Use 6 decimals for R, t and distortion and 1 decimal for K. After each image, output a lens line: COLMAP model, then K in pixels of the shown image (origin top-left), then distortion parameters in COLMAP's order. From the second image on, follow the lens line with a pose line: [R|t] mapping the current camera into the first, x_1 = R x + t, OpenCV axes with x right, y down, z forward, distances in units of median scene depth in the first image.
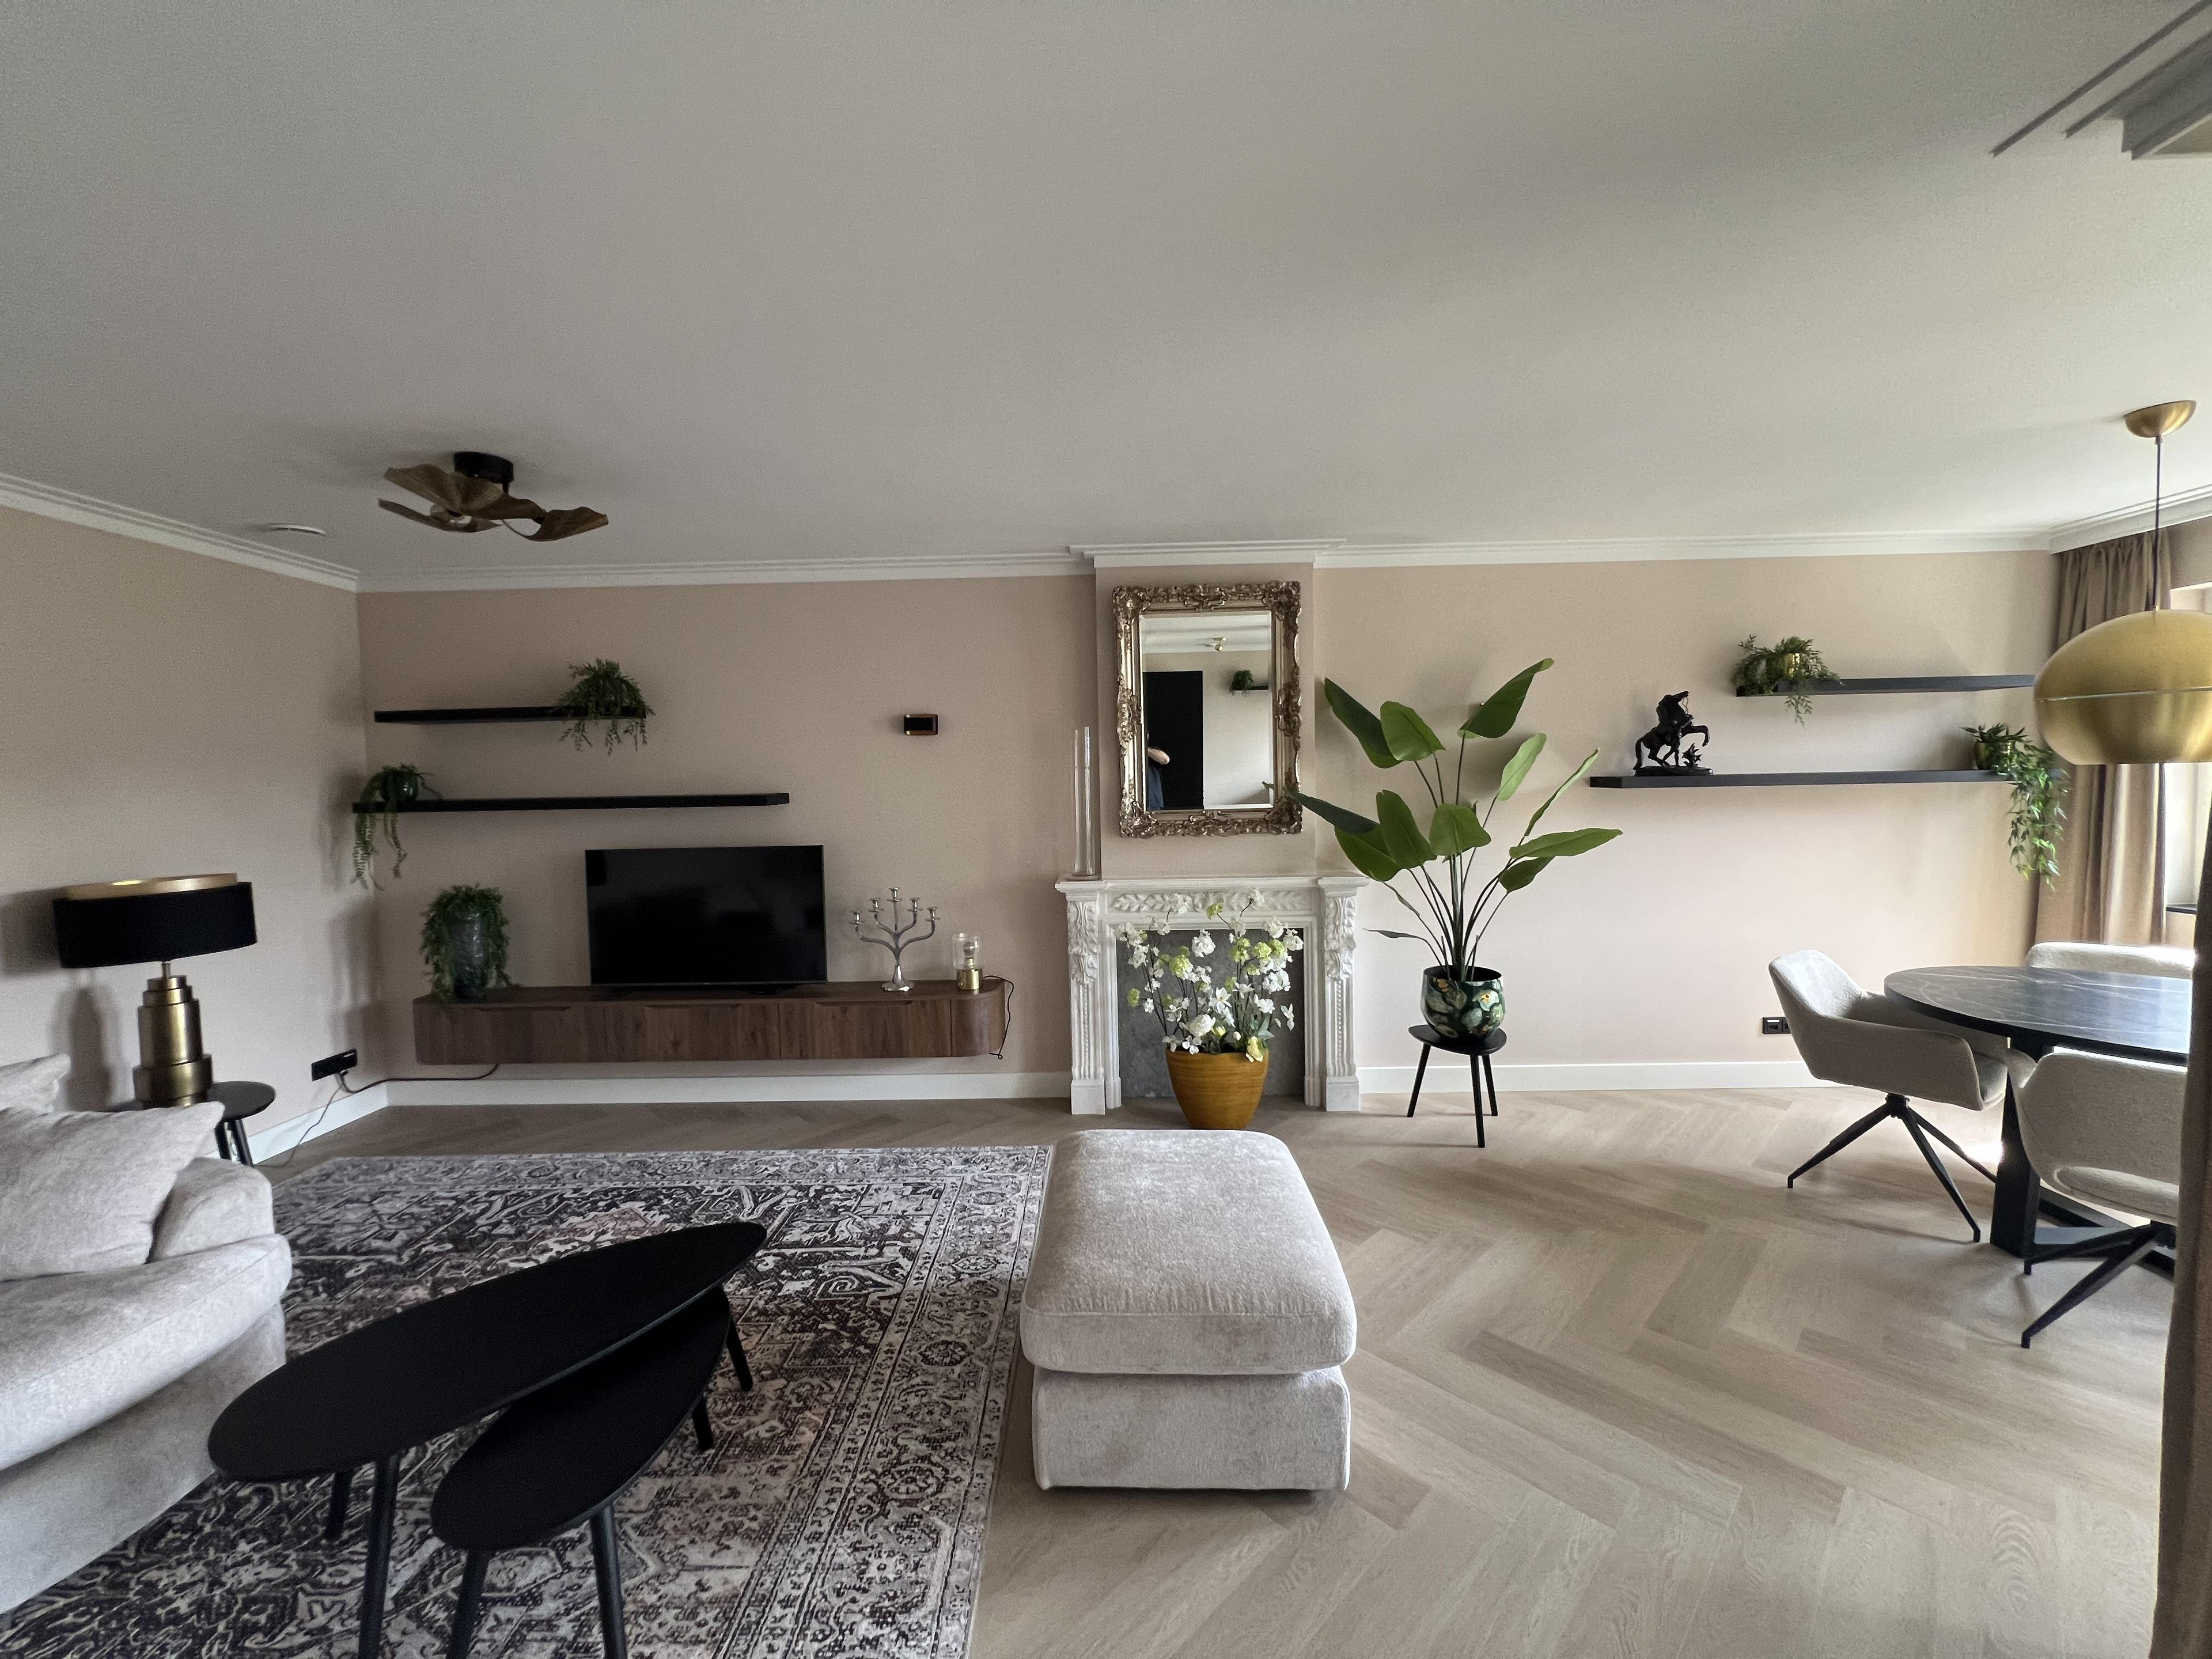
lens RADIAL K [[883.1, 0, 1100.7], [0, 883.1, 825.0], [0, 0, 1]] dist [-0.002763, 0.000535]
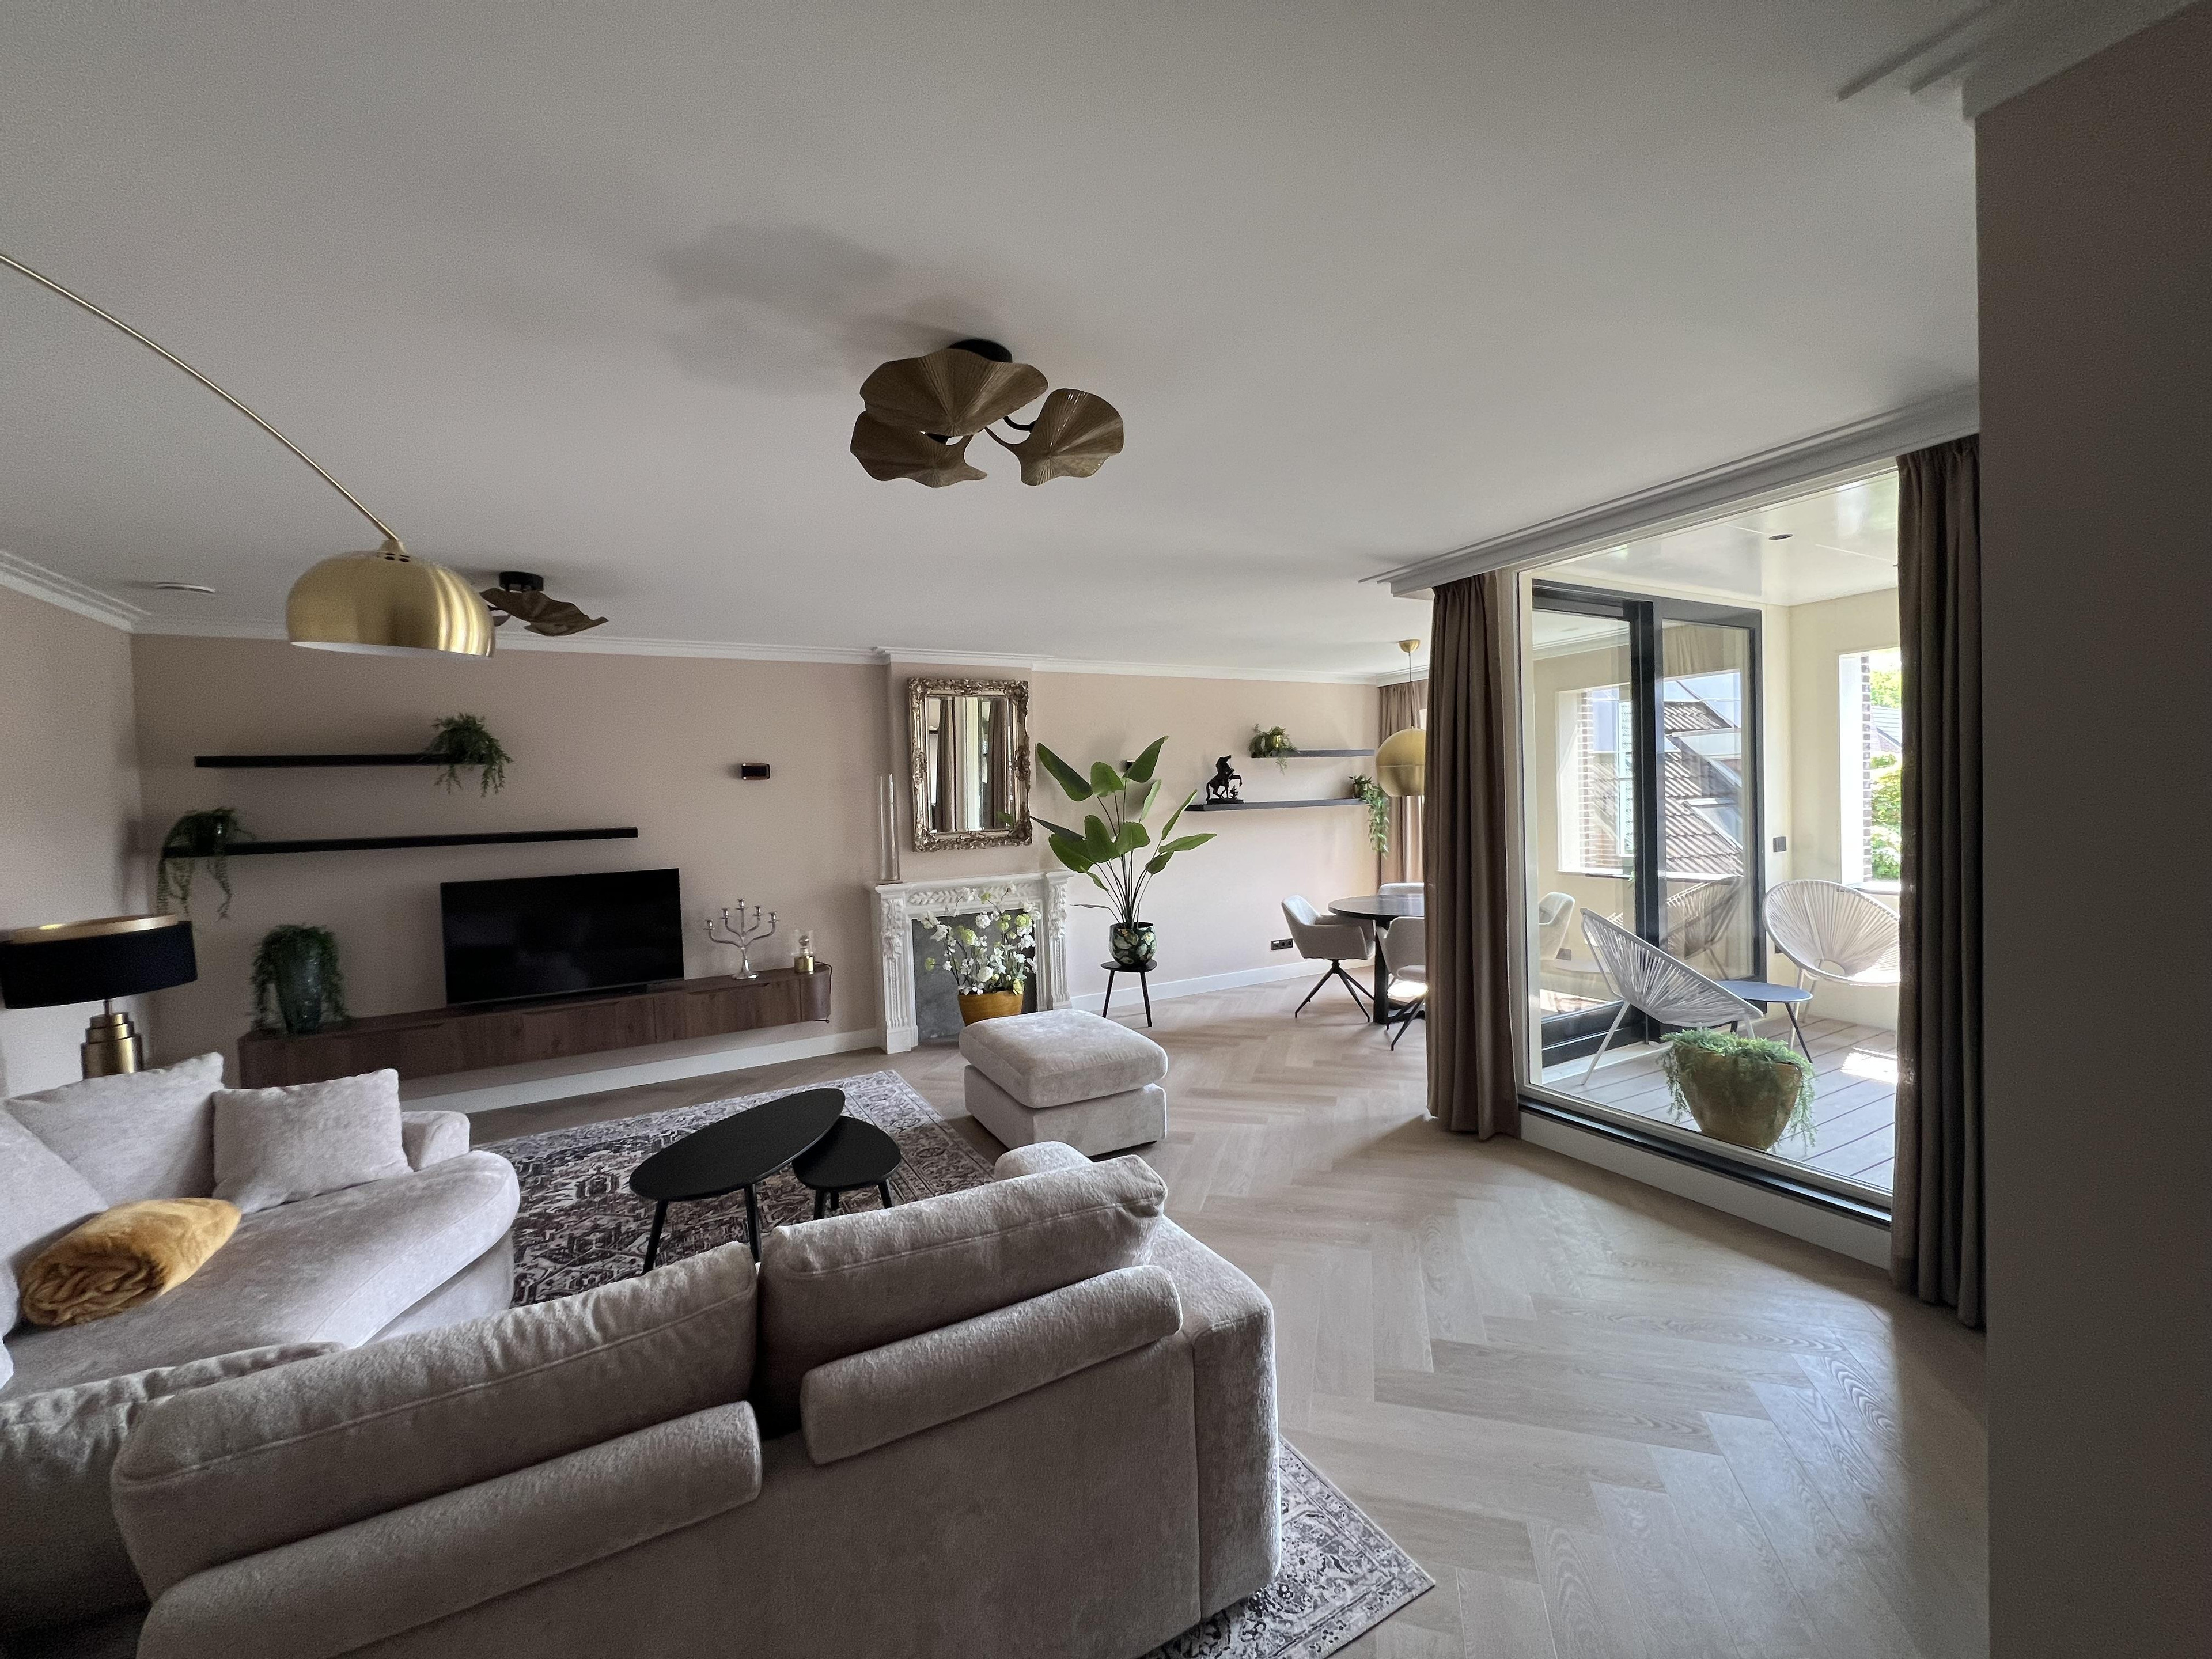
lens RADIAL K [[883.1, 0, 1100.7], [0, 883.1, 825.0], [0, 0, 1]] dist [-0.002763, 0.000535]
pose [[0.870146, -0.024601, 0.492180, -0.434200], [0.042062, 0.998816, -0.024438, 0.018583], [-0.490996, 0.041967, 0.870151, -0.398409]]
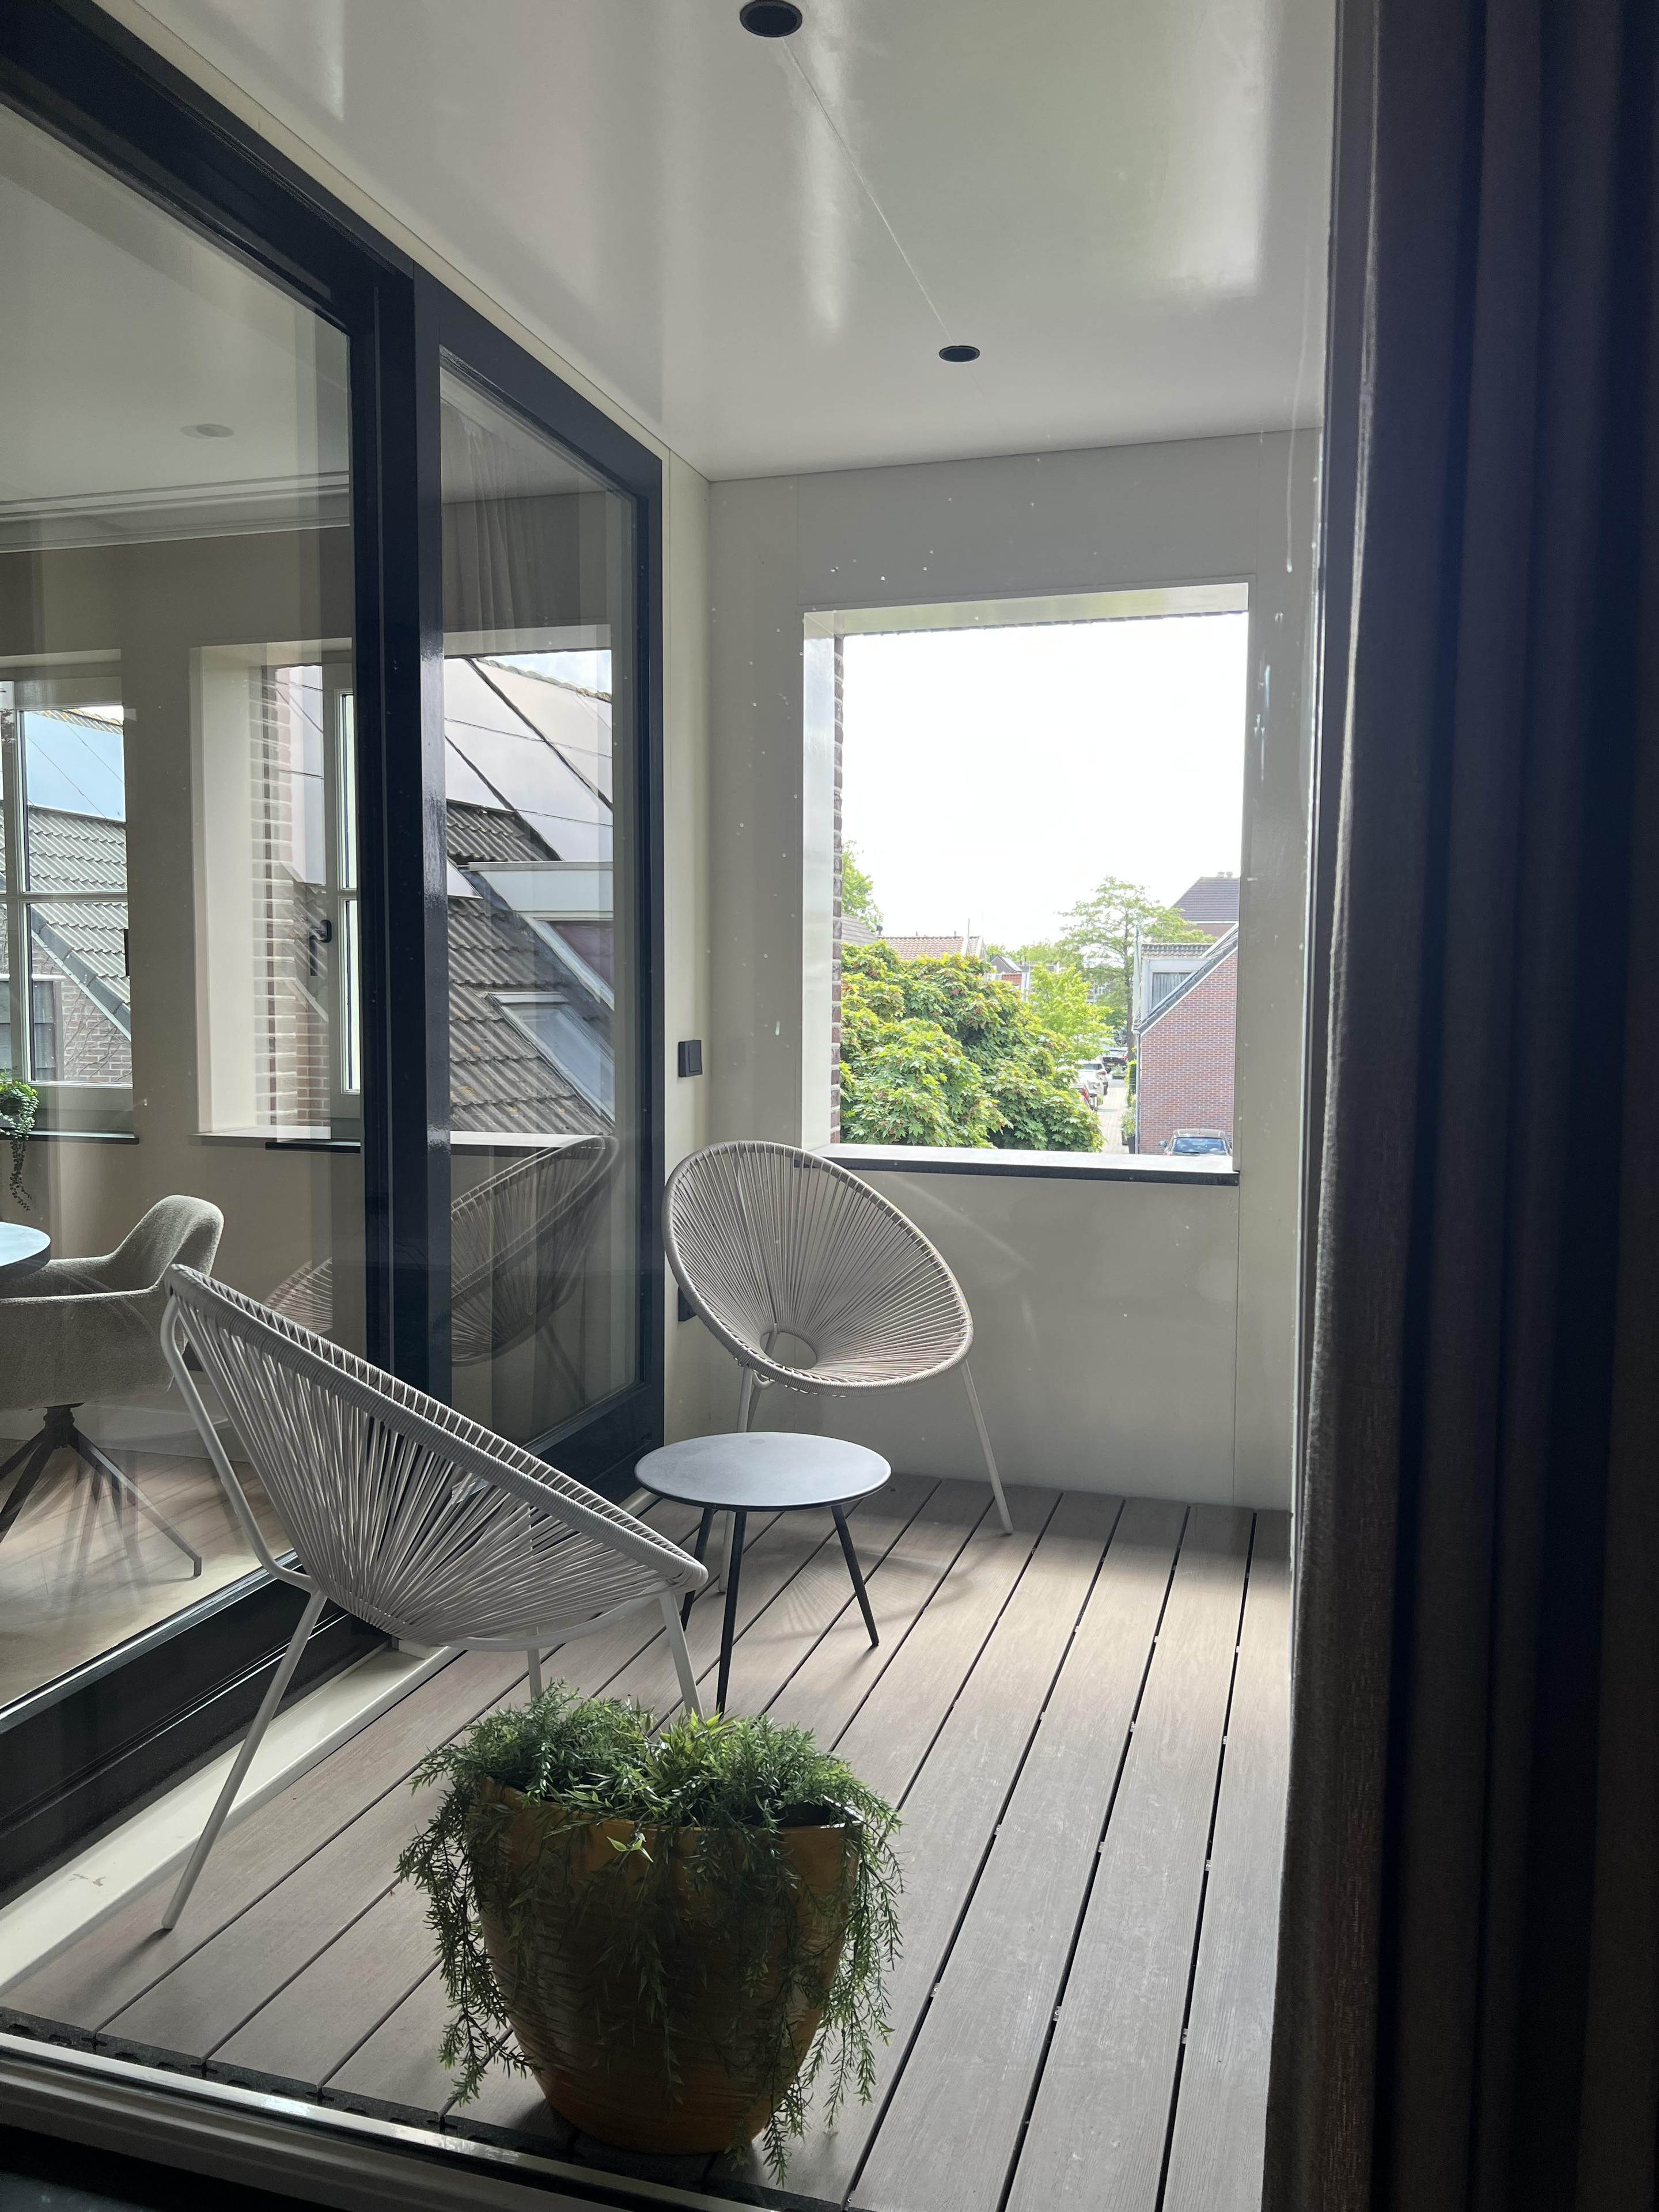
lens RADIAL K [[1660.9, 0, 813.6], [0, 1660.9, 1117.8], [0, 0, 1]] dist [0.050542, -0.056785]
pose [[0.273268, -0.052454, 0.960507, 0.142986], [0.037742, 0.998328, 0.043782, 0.053184], [-0.961197, 0.024288, 0.274791, -0.095582]]
